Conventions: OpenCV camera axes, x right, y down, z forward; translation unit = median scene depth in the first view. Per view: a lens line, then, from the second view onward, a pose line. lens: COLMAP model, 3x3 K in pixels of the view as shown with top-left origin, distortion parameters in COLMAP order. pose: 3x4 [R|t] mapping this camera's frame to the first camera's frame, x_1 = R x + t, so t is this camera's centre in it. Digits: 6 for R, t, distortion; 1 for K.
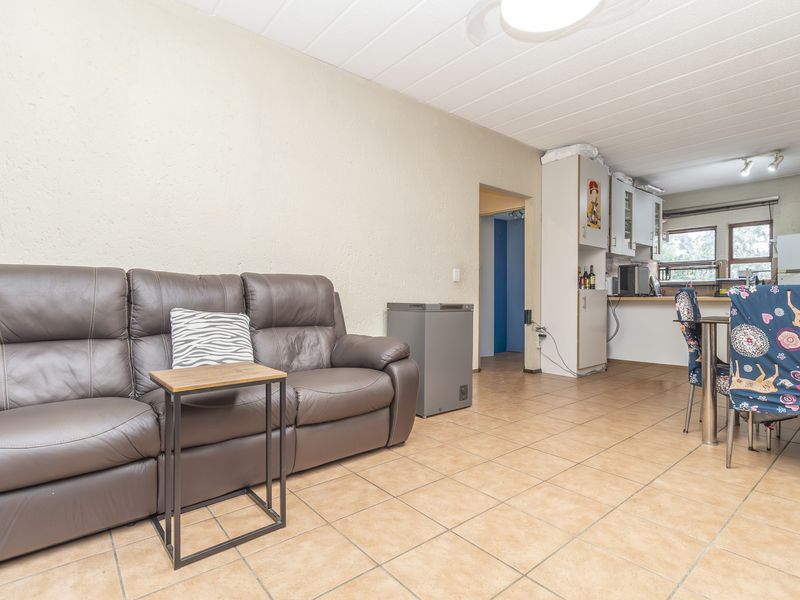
lens RADIAL K [[412.5, 0, 398.0], [0, 412.5, 297.7], [0, 0, 1]] dist [-0.003311, -0.000305]
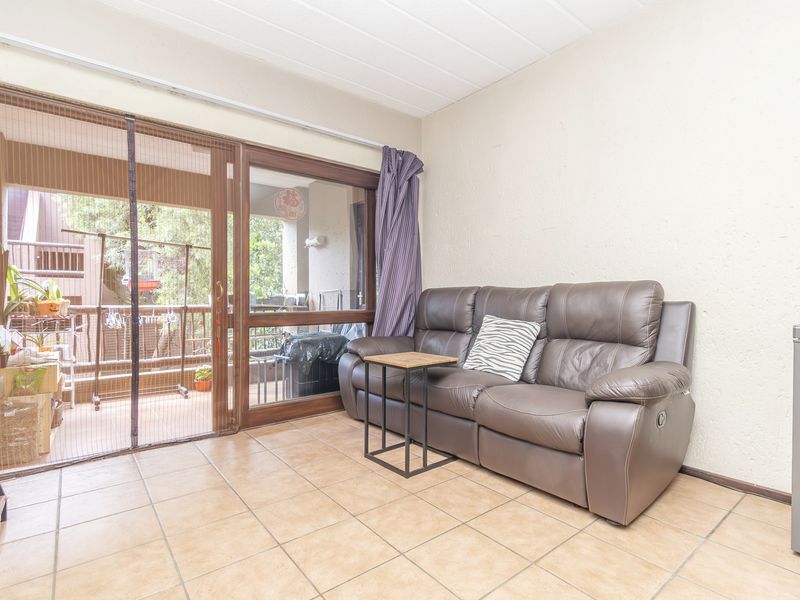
lens RADIAL K [[412.5, 0, 398.0], [0, 412.5, 297.7], [0, 0, 1]] dist [-0.003311, -0.000305]
pose [[-0.014445, -0.008153, -0.999862, 0.797687], [-0.009762, 0.999920, -0.008012, -0.016256], [0.999848, 0.009645, -0.014523, 0.725766]]
